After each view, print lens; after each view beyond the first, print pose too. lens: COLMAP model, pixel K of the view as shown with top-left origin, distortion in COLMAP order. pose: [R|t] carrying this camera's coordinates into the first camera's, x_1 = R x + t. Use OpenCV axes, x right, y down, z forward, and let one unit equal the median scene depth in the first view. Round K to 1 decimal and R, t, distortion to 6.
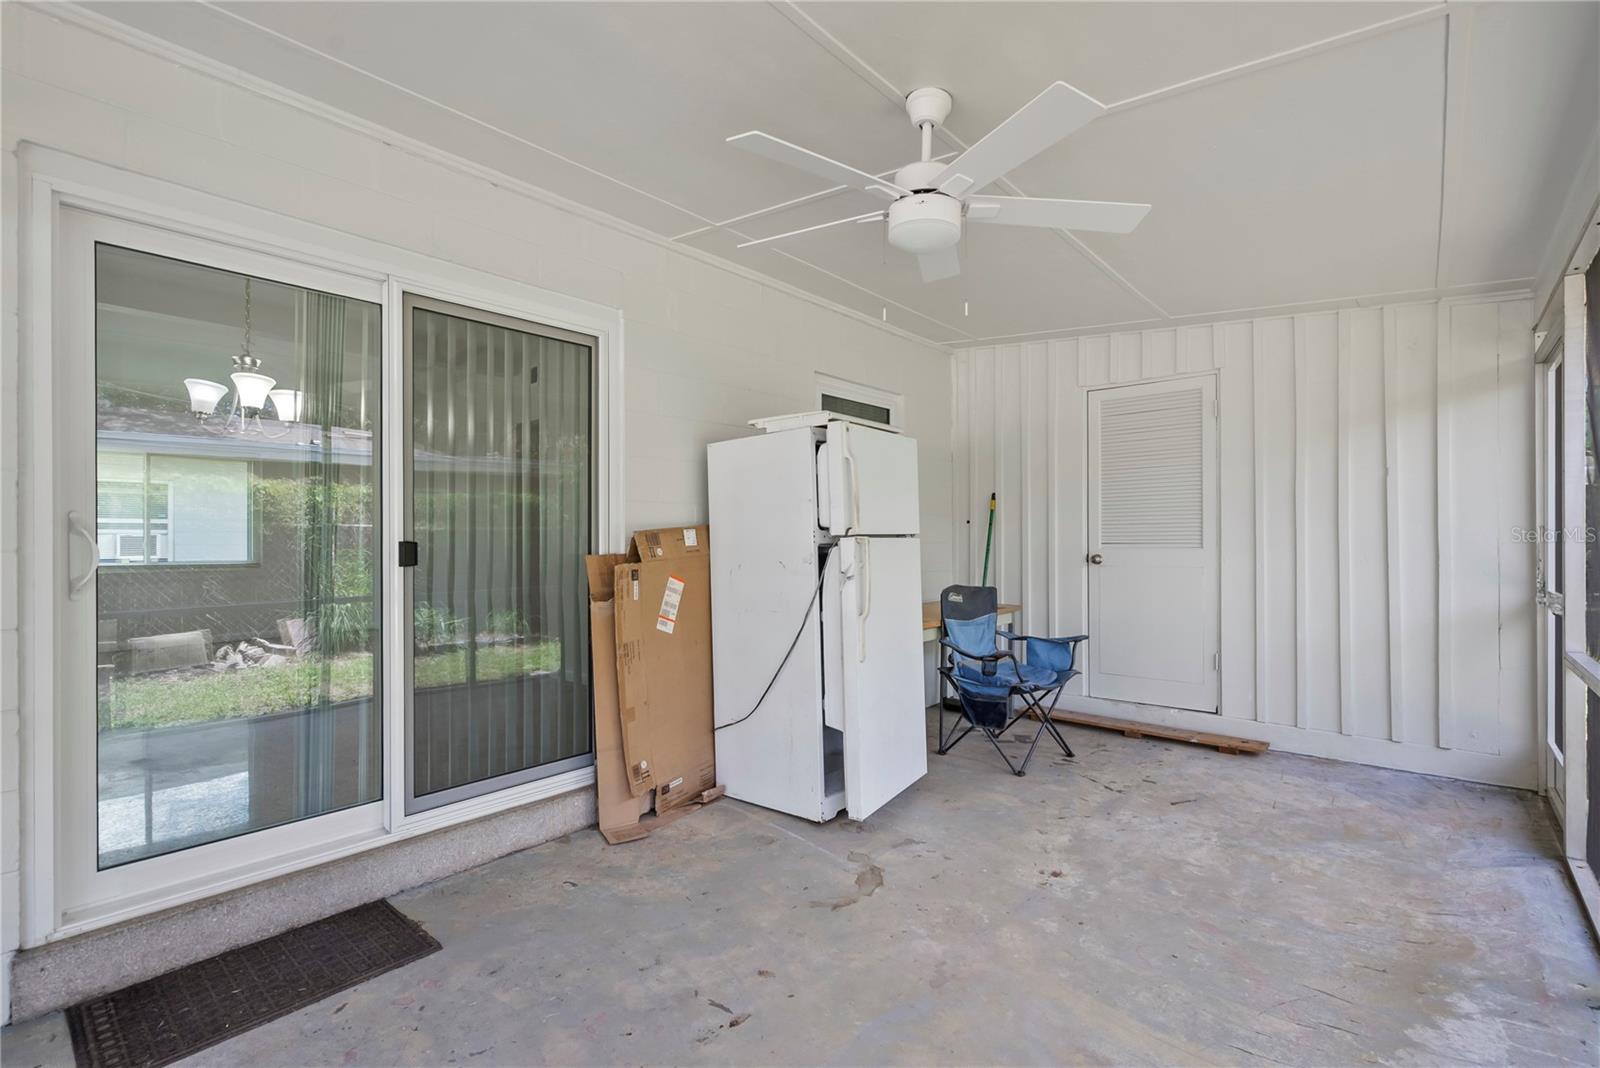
lens RADIAL K [[731.0, 0, 802.9], [0, 731.0, 539.6], [0, 0, 1]] dist [-0.005668, 0.001086]
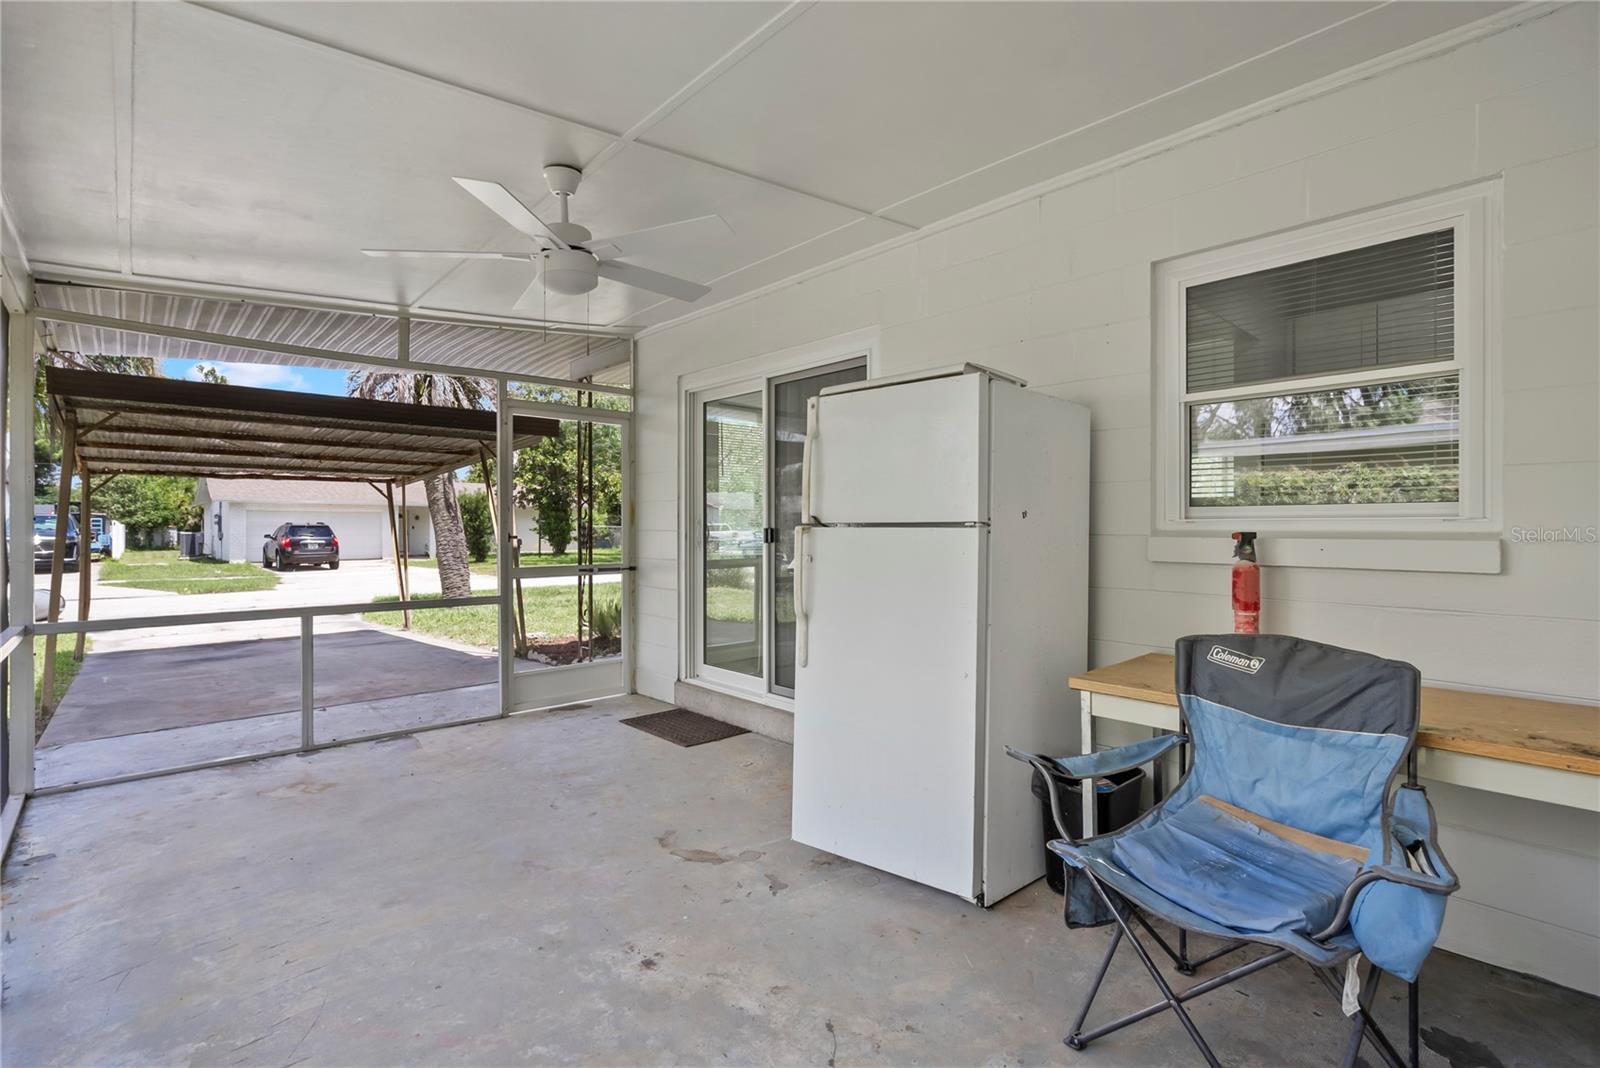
lens RADIAL K [[731.0, 0, 803.9], [0, 731.0, 526.8], [0, 0, 1]] dist [-0.005668, 0.001086]
pose [[-0.110858, 0.006423, -0.993815, 1.027407], [0.001001, 0.999979, 0.006352, -0.010225], [0.993836, -0.000290, -0.110862, 1.171767]]
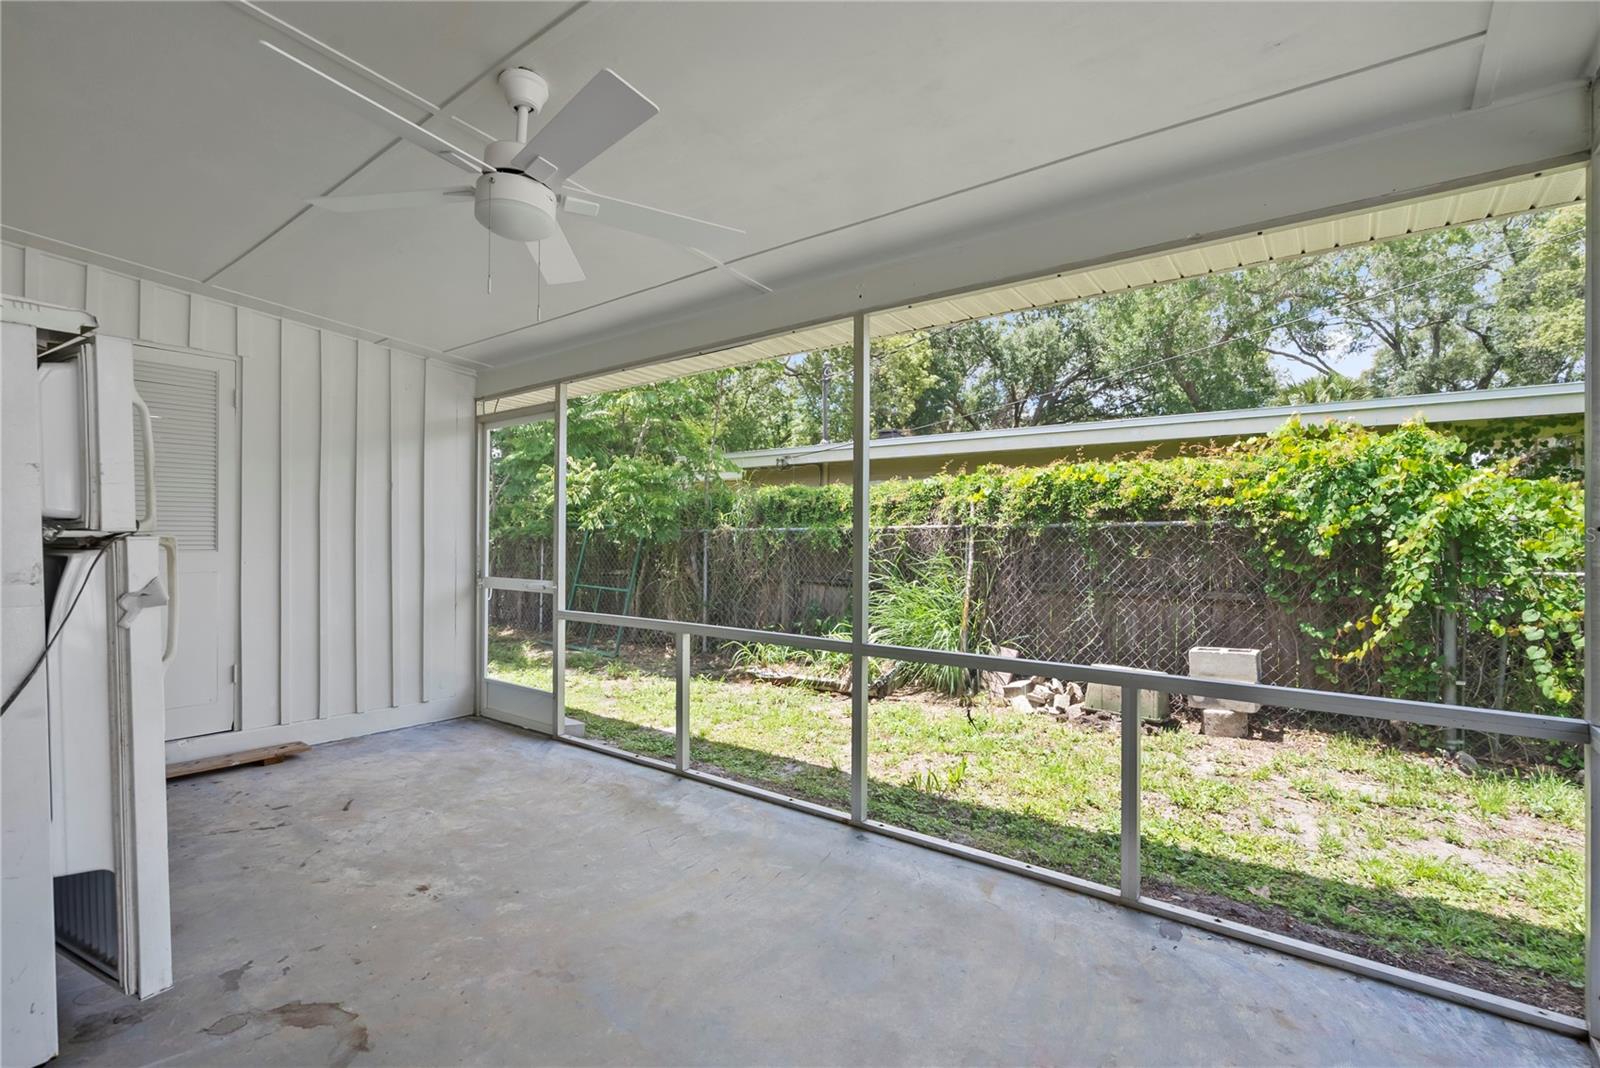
lens RADIAL K [[731.0, 0, 808.4], [0, 731.0, 540.0], [0, 0, 1]] dist [-0.005668, 0.001086]
pose [[-0.064541, 0.003854, 0.997908, -0.611110], [-0.006068, 0.999973, -0.004255, -0.002258], [-0.997897, -0.006330, -0.064516, 0.520176]]
